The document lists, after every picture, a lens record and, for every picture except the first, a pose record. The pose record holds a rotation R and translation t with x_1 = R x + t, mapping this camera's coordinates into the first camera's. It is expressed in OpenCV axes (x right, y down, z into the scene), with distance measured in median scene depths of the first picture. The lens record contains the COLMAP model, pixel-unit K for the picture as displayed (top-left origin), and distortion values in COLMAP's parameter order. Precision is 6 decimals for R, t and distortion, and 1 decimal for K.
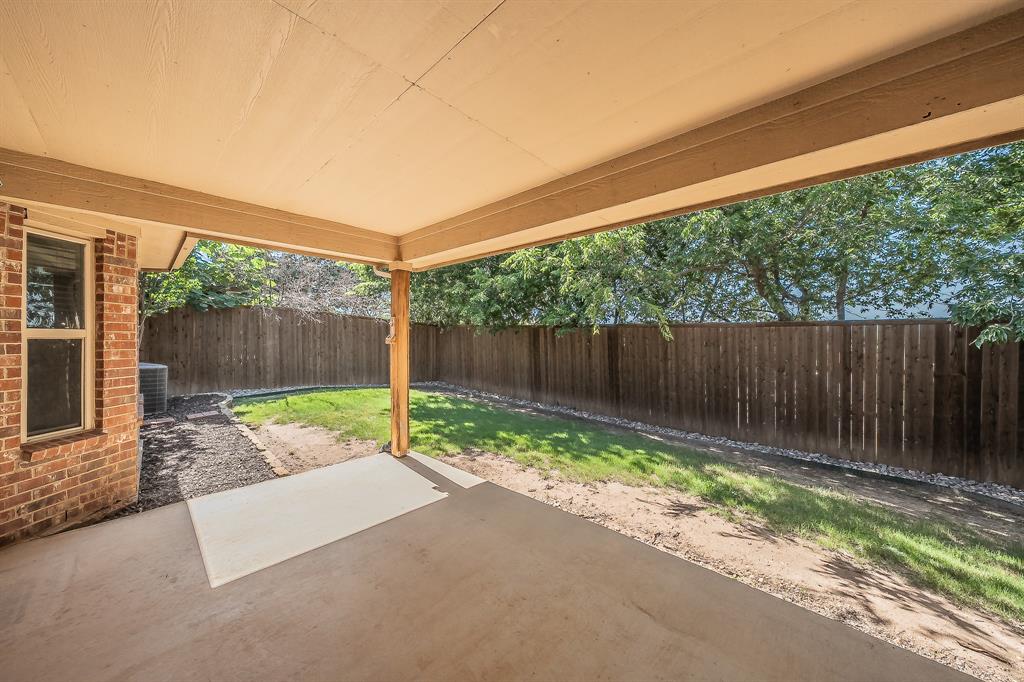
lens RADIAL K [[343.6, 0, 516.8], [0, 343.6, 339.7], [0, 0, 1]] dist [-0.001100, -0.000024]
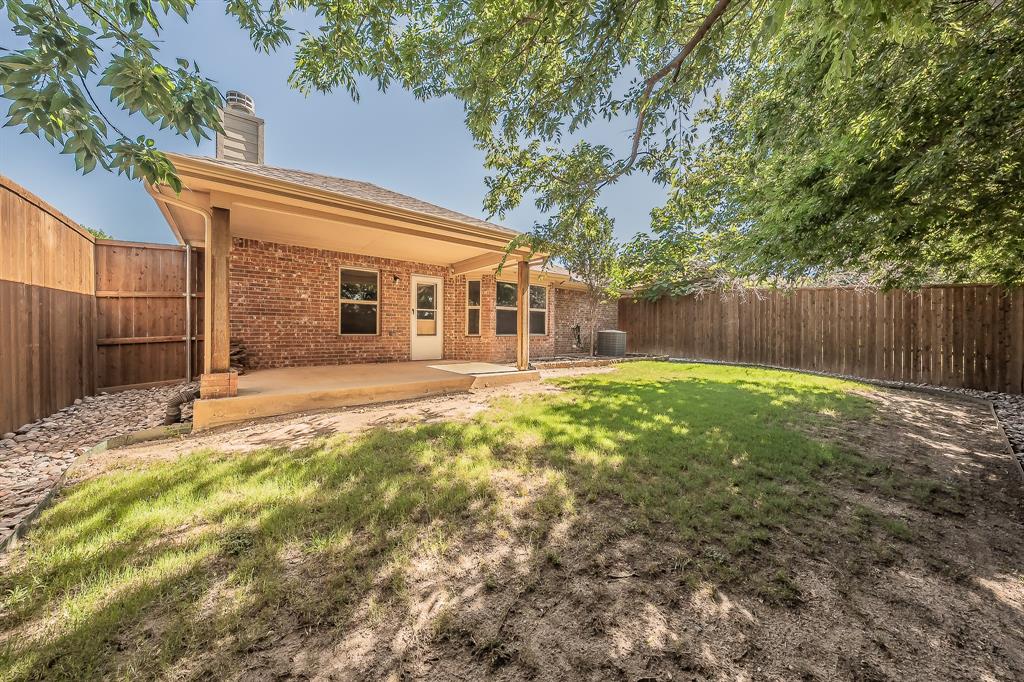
lens RADIAL K [[343.6, 0, 510.3], [0, 343.6, 334.7], [0, 0, 1]] dist [-0.001100, -0.000024]
pose [[-0.147775, 0.009380, -0.988977, 0.501180], [-0.014098, 0.999833, 0.011590, 0.048524], [0.988920, 0.015656, -0.147618, 0.434477]]
